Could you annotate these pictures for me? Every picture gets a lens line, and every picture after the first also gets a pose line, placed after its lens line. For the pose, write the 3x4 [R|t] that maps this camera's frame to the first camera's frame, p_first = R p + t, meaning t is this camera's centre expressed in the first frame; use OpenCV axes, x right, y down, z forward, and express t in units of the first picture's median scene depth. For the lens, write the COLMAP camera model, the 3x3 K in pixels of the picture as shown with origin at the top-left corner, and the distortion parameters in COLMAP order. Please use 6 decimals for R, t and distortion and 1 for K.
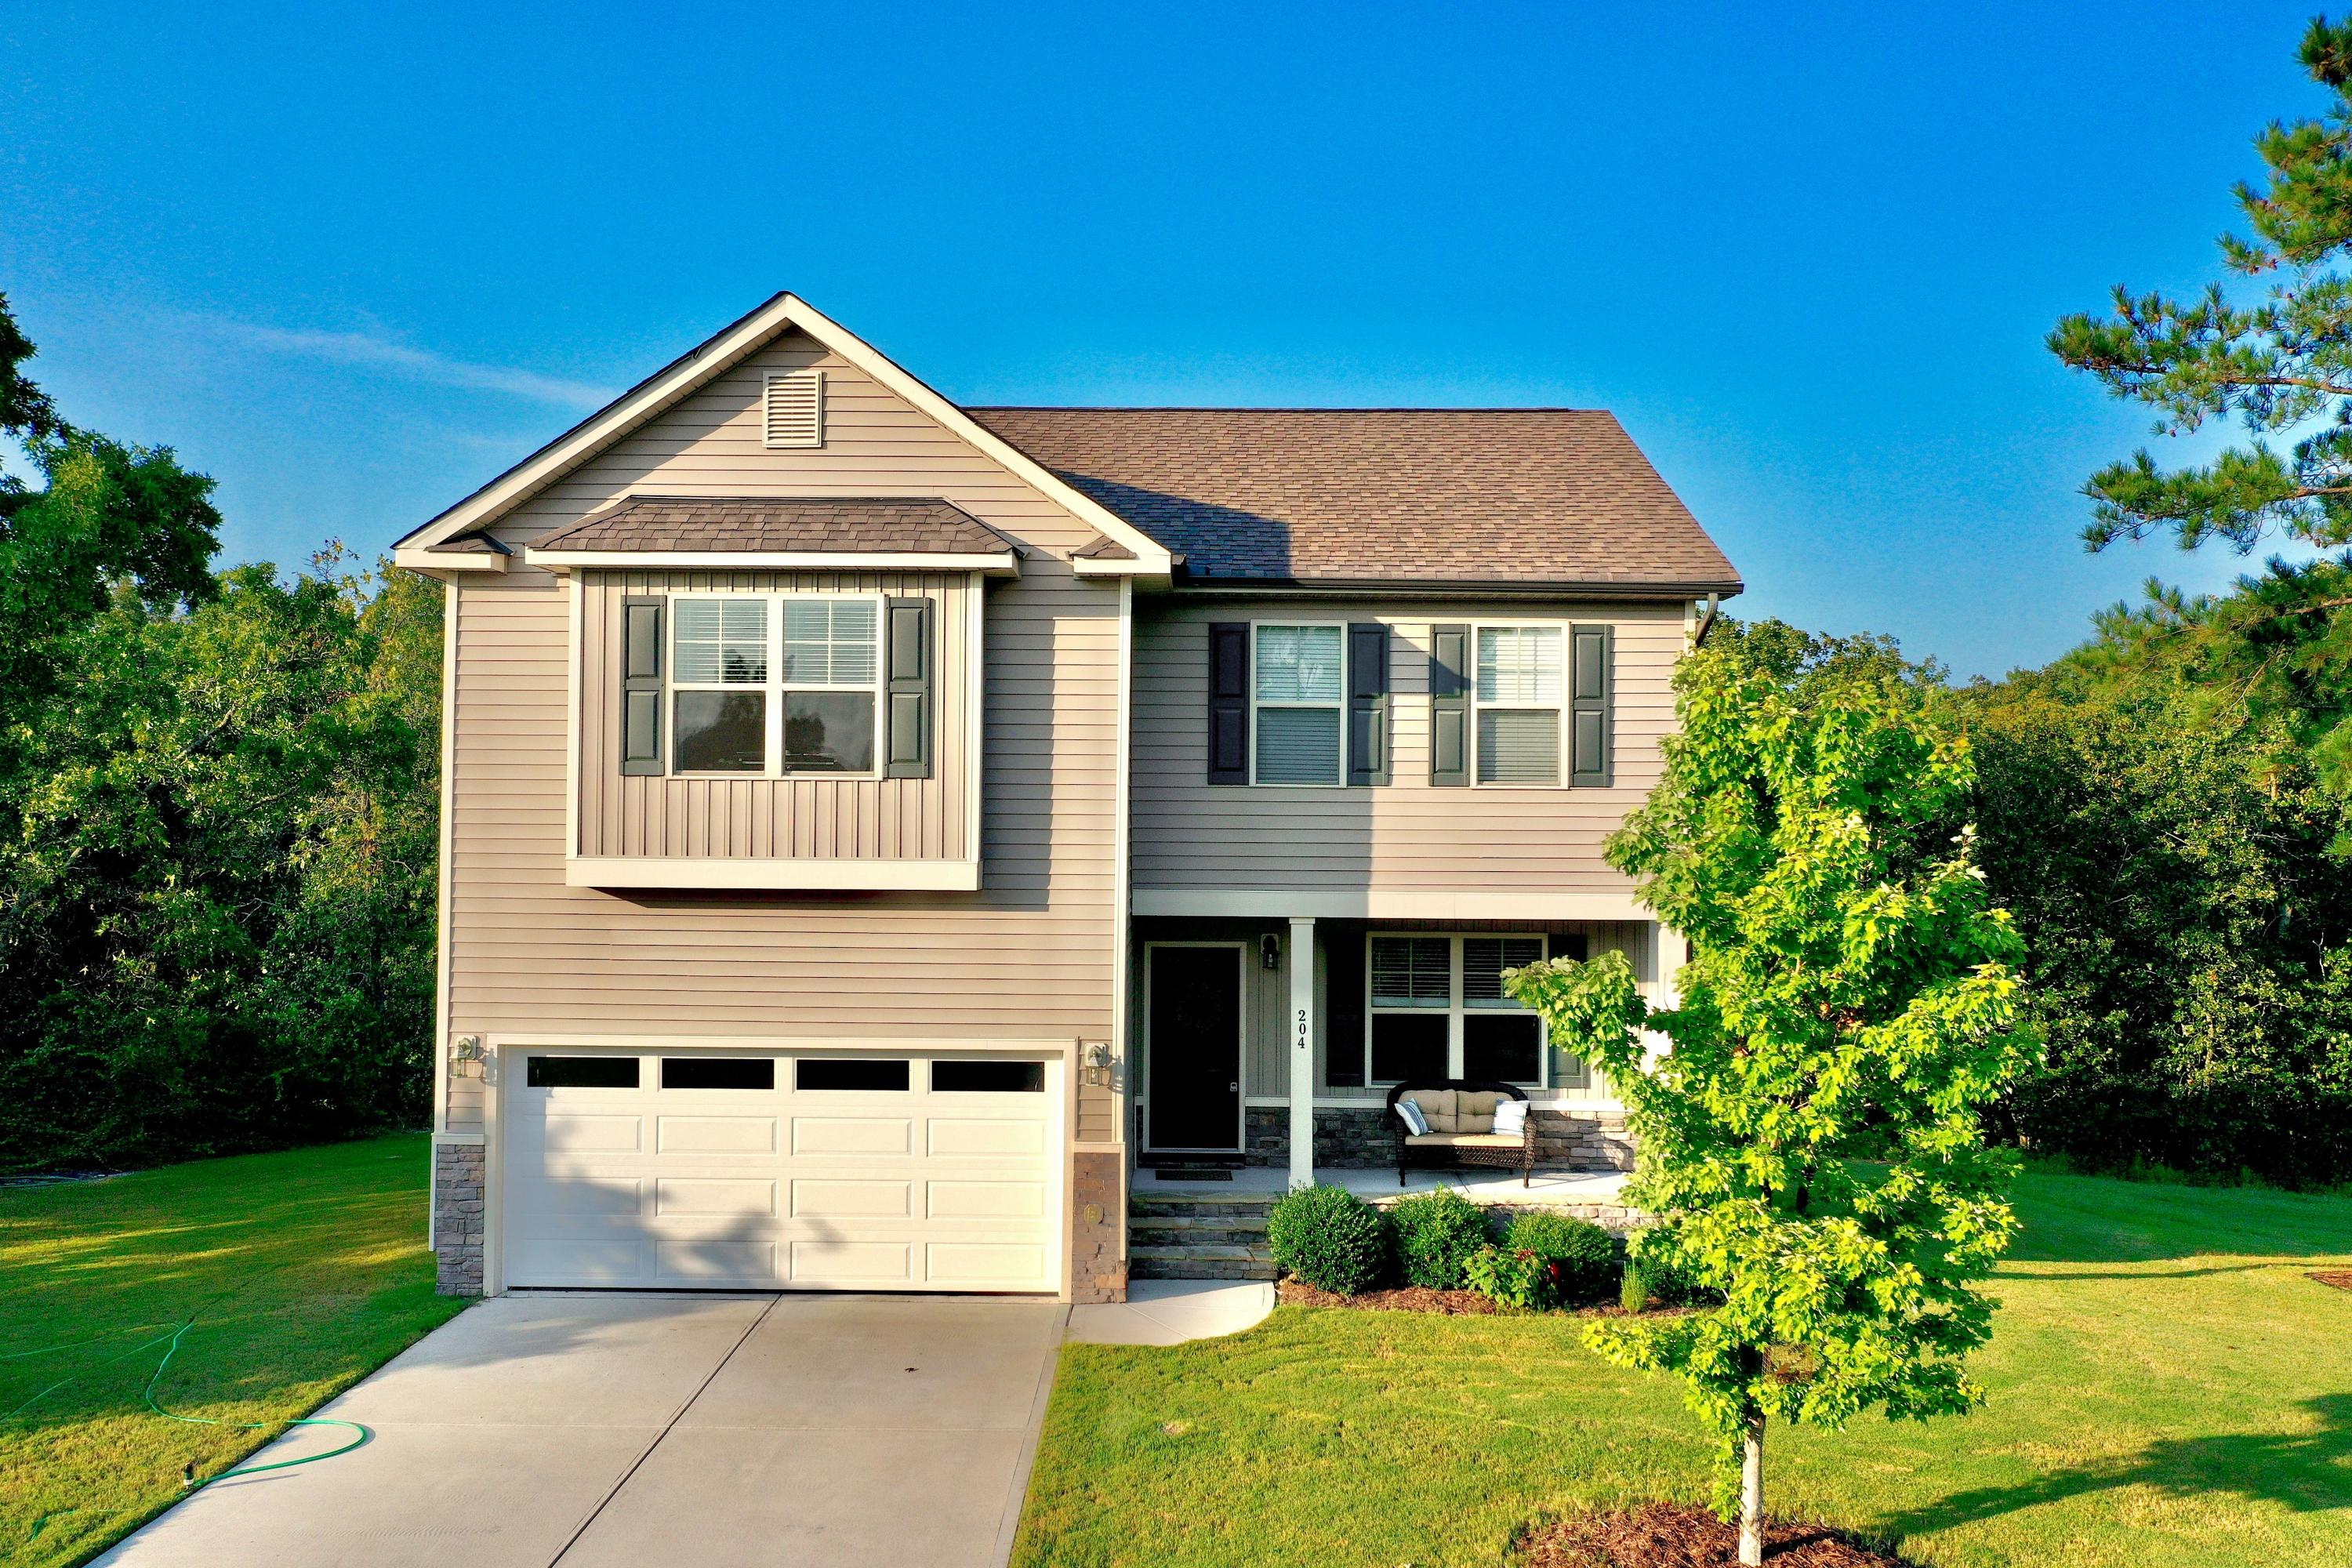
lens RADIAL K [[1850.2, 0, 1172.0], [0, 1850.2, 789.1], [0, 0, 1]] dist [-0.001946, -0.005732]
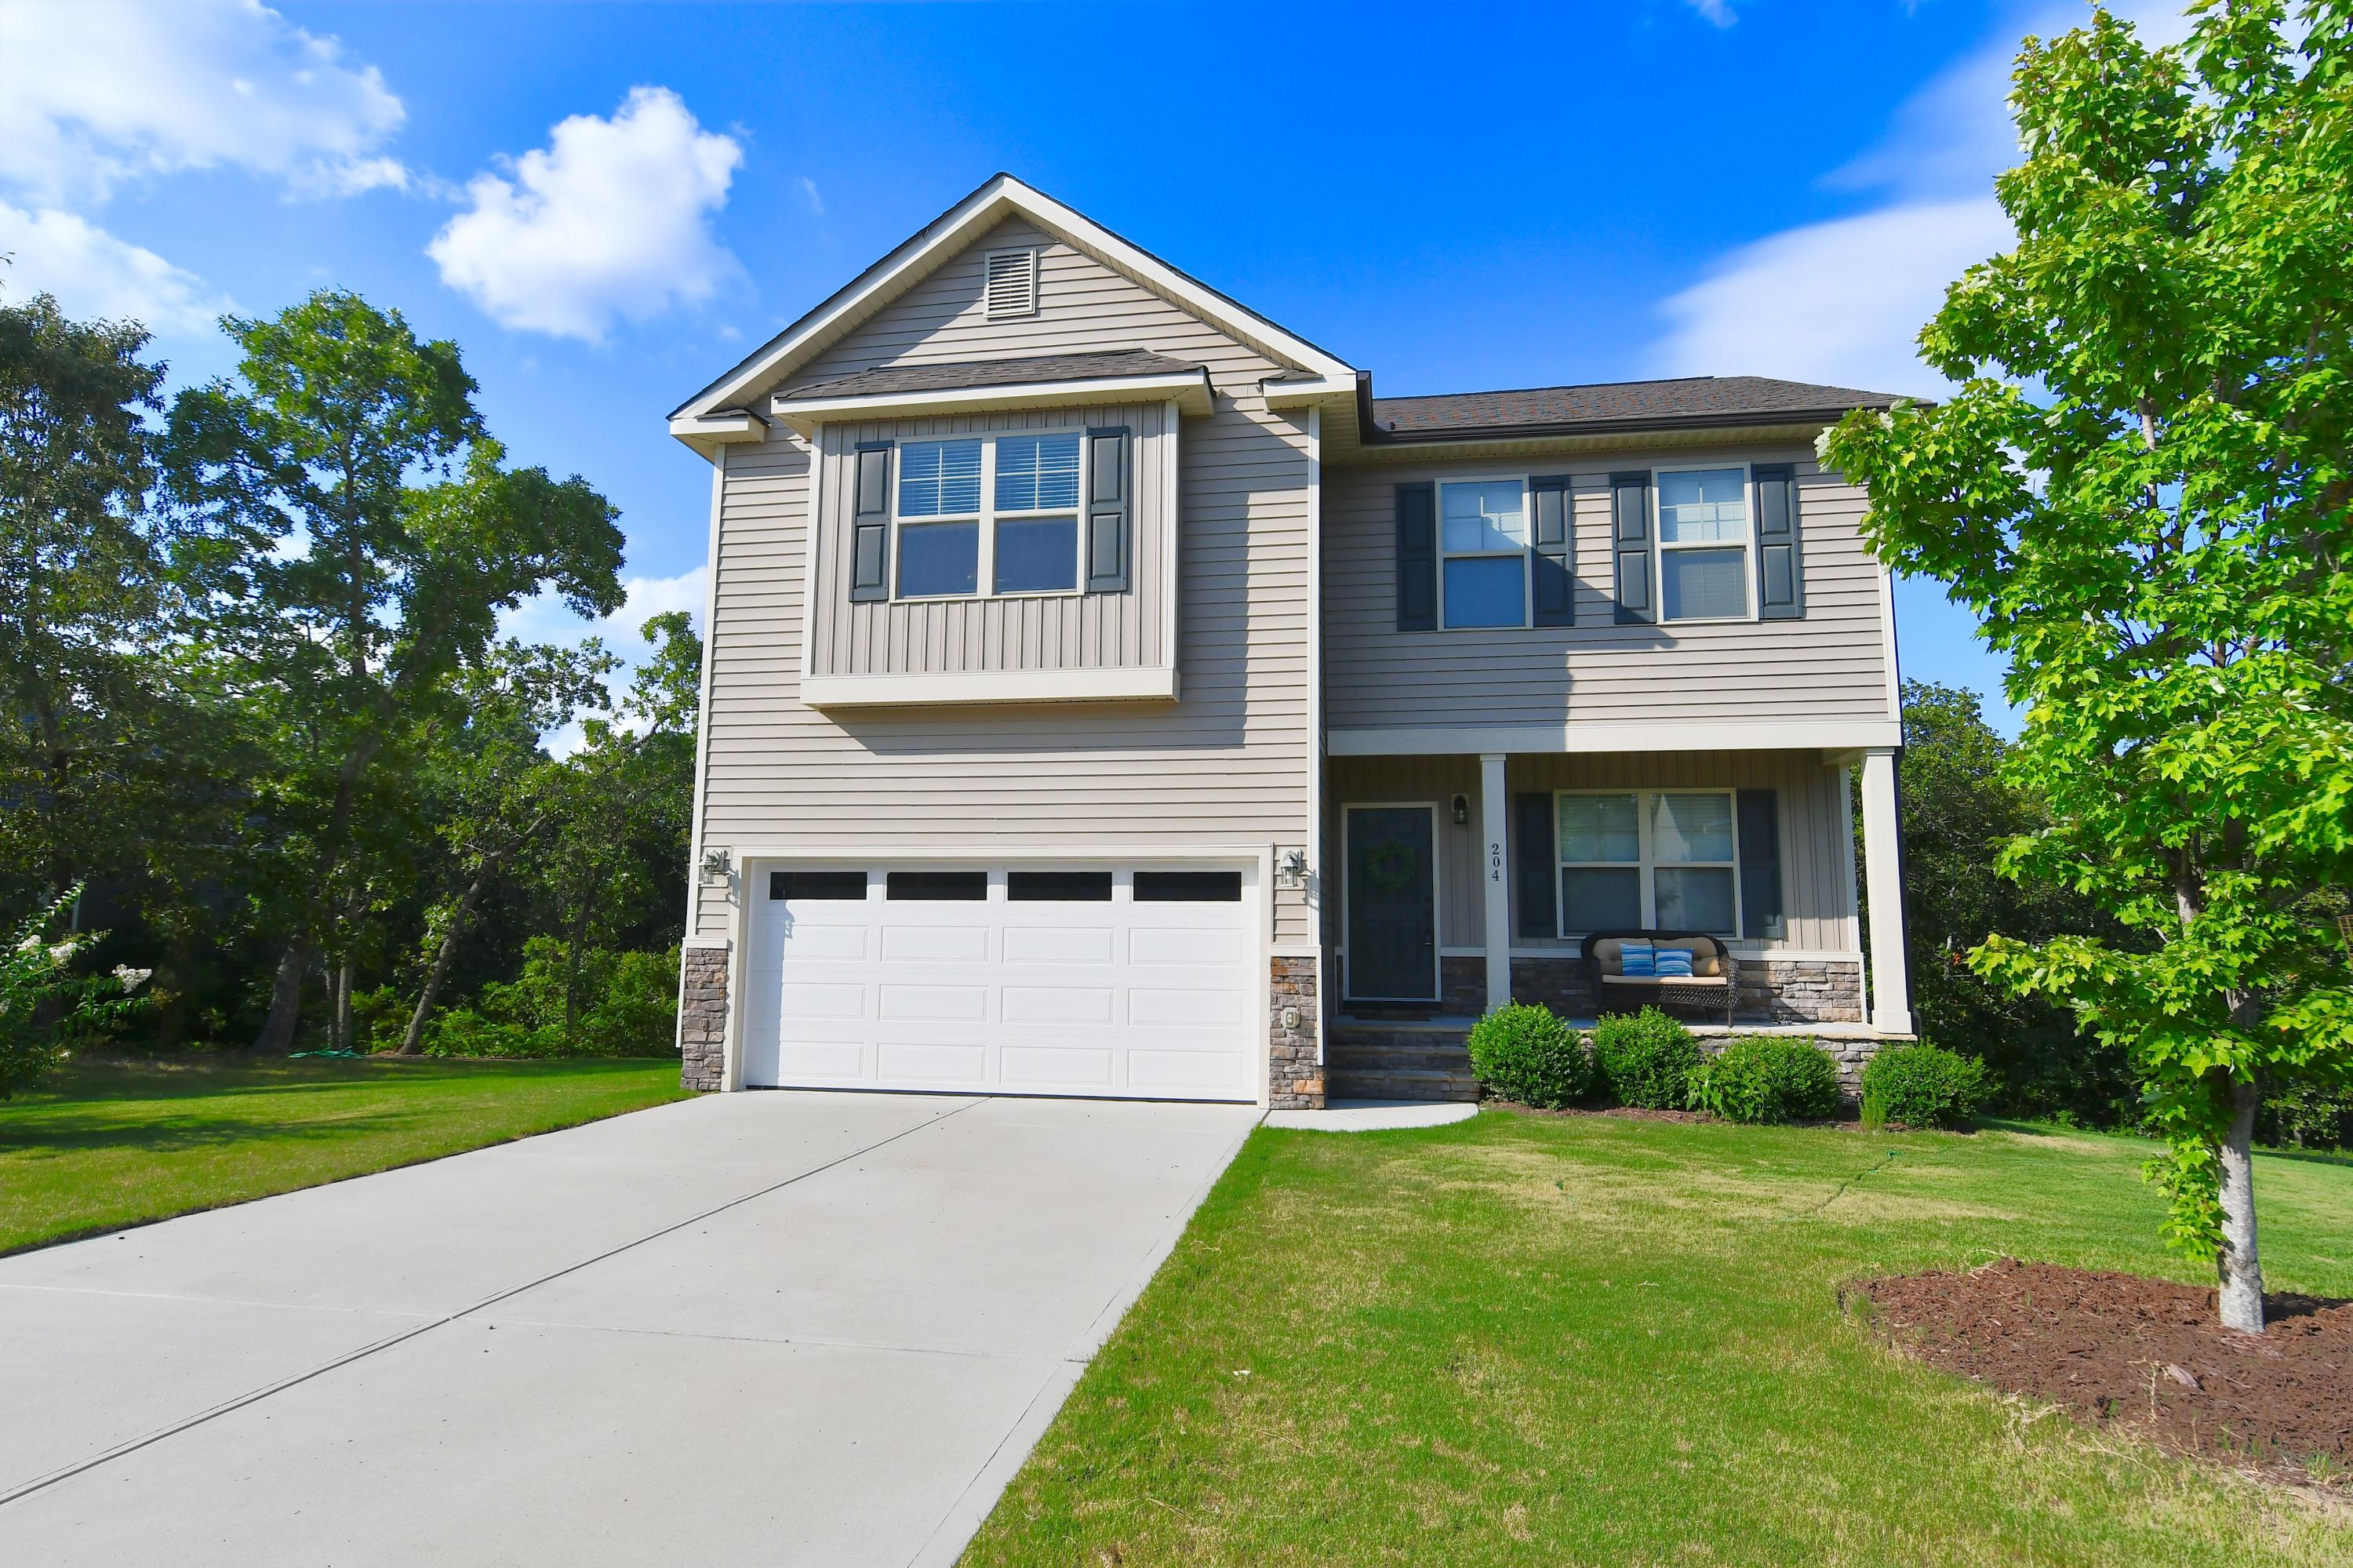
lens RADIAL K [[1249.5, 0, 1172.4], [0, 1249.5, 785.4], [0, 0, 1]] dist [-0.004897, -0.000823]
pose [[0.986918, -0.019335, -0.160059, 0.005365], [0.001700, 0.993975, -0.109589, 0.176001], [0.161213, 0.107884, 0.981005, 0.309712]]
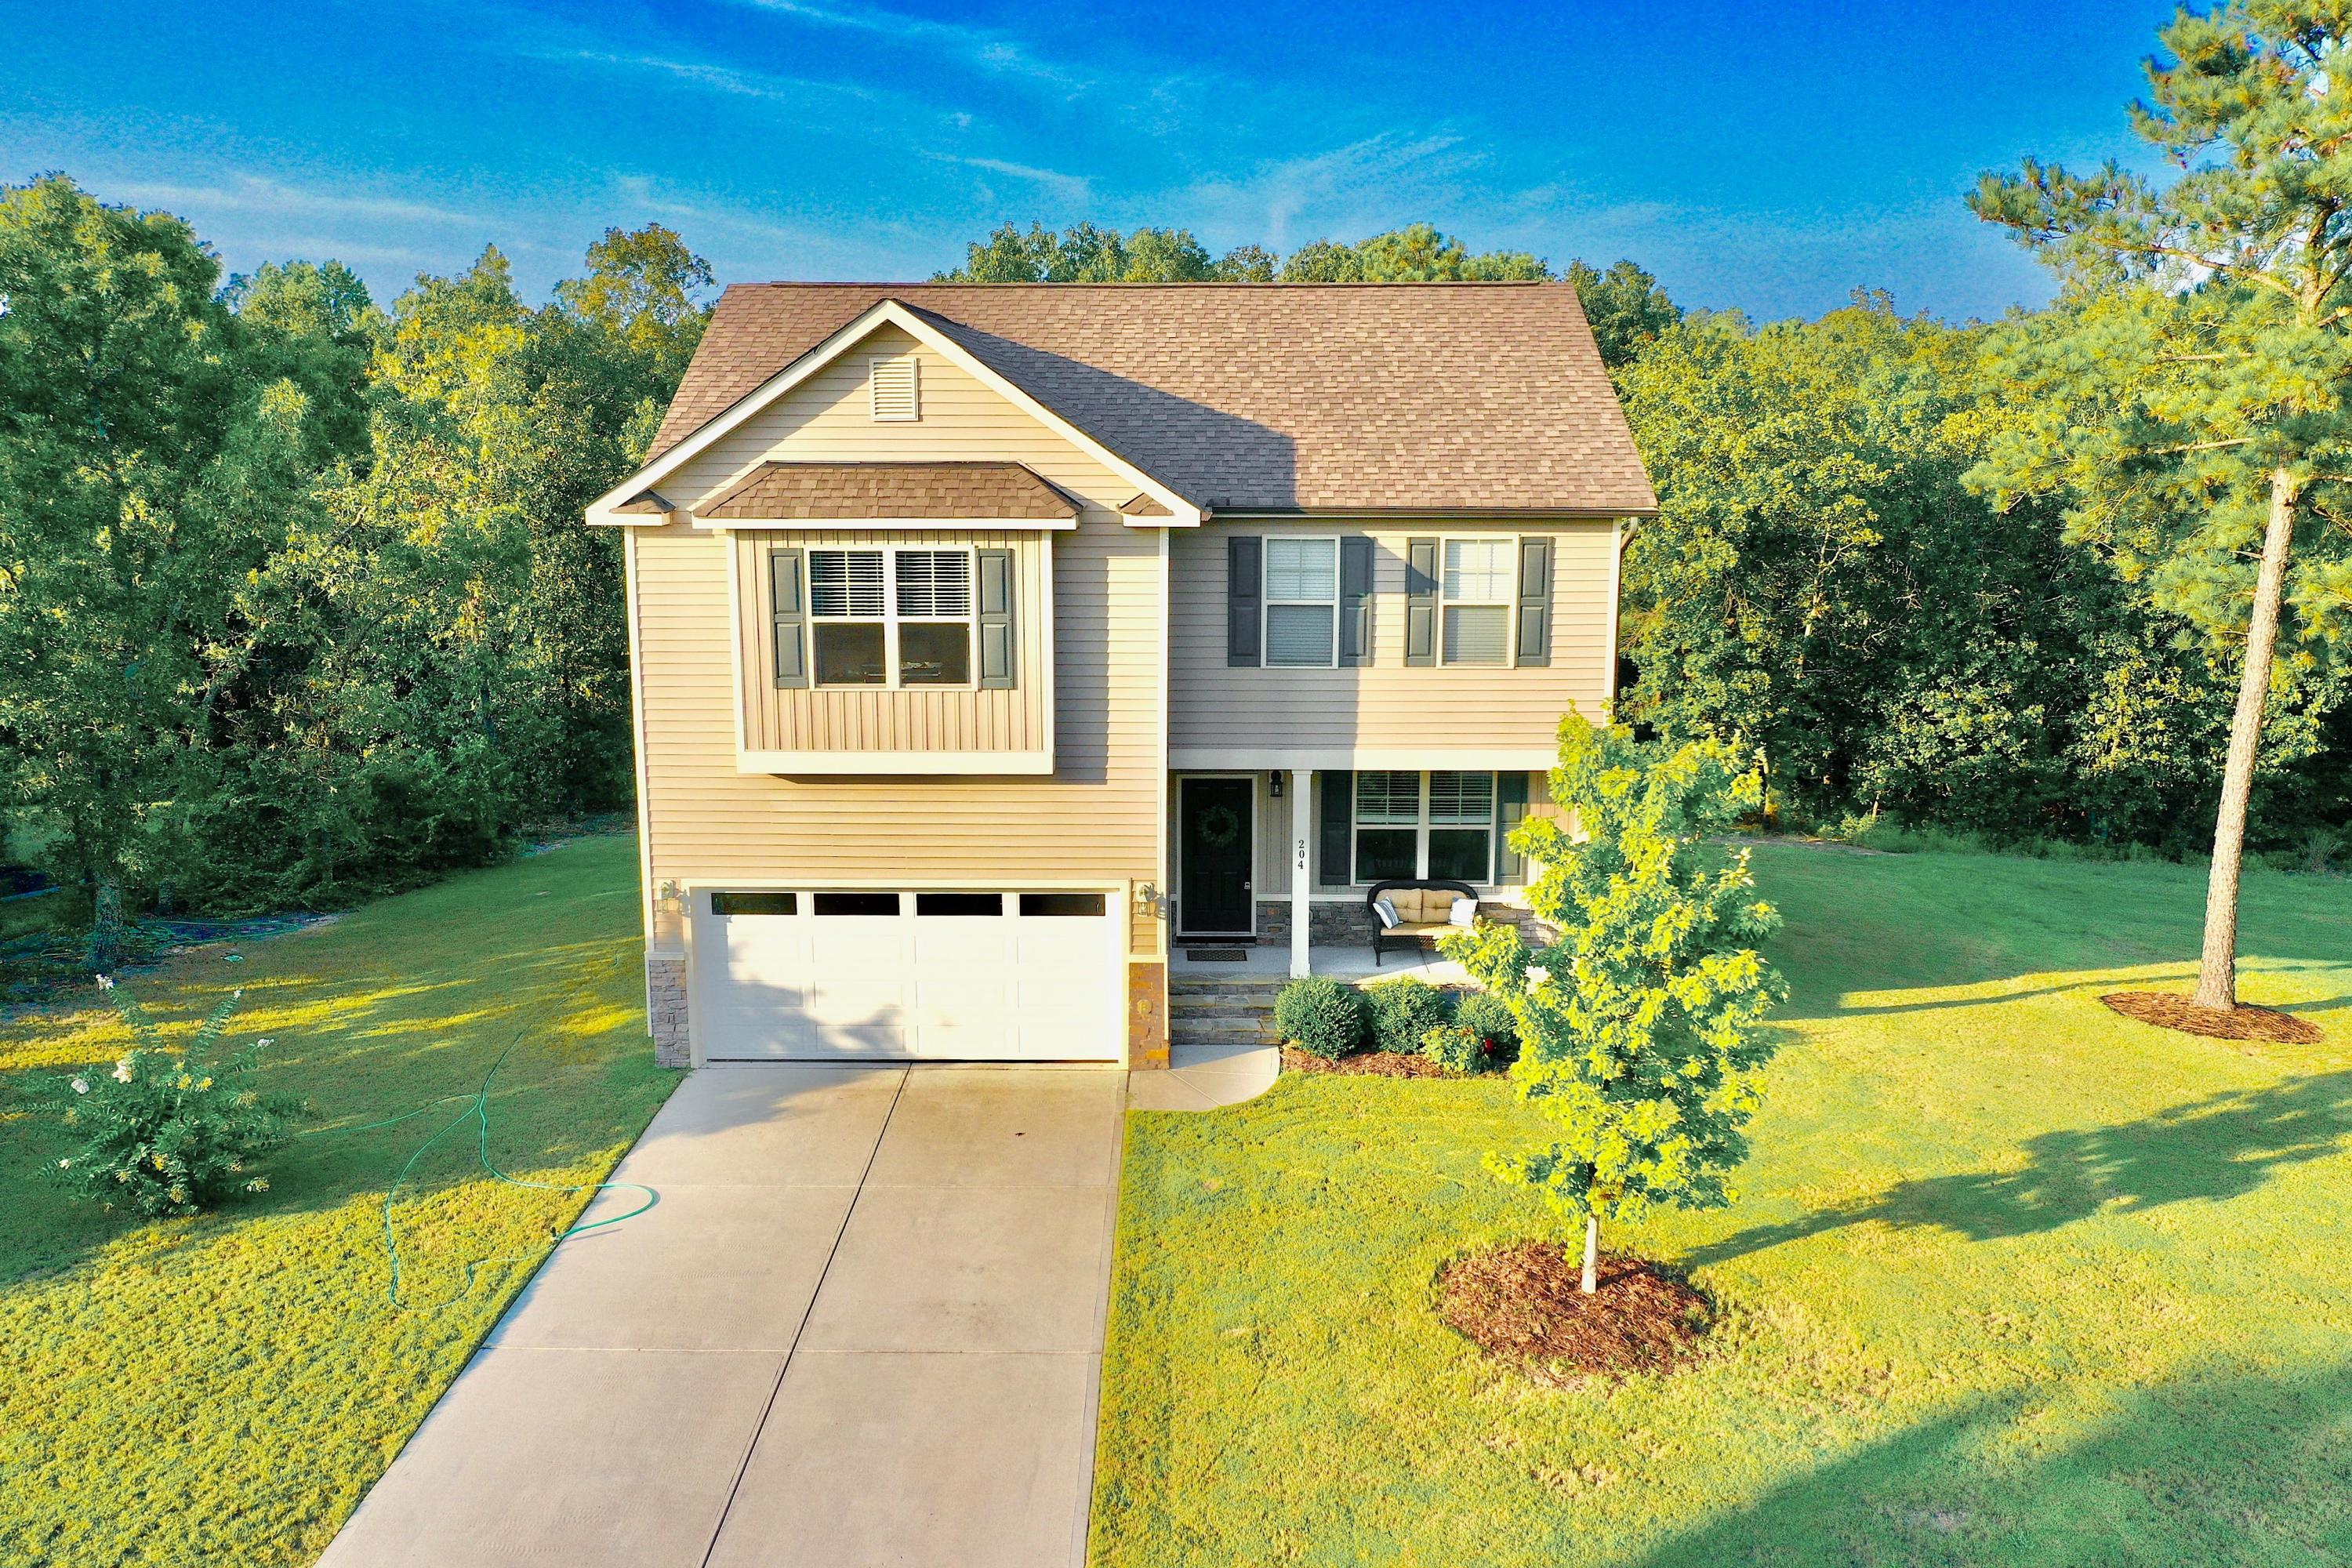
lens RADIAL K [[1850.2, 0, 1172.0], [0, 1850.2, 789.1], [0, 0, 1]] dist [-0.001946, -0.005732]
pose [[0.999964, -0.008383, -0.001097, -0.019423], [0.008422, 0.976488, 0.215408, -0.208037], [-0.000735, -0.215410, 0.976523, -0.267157]]
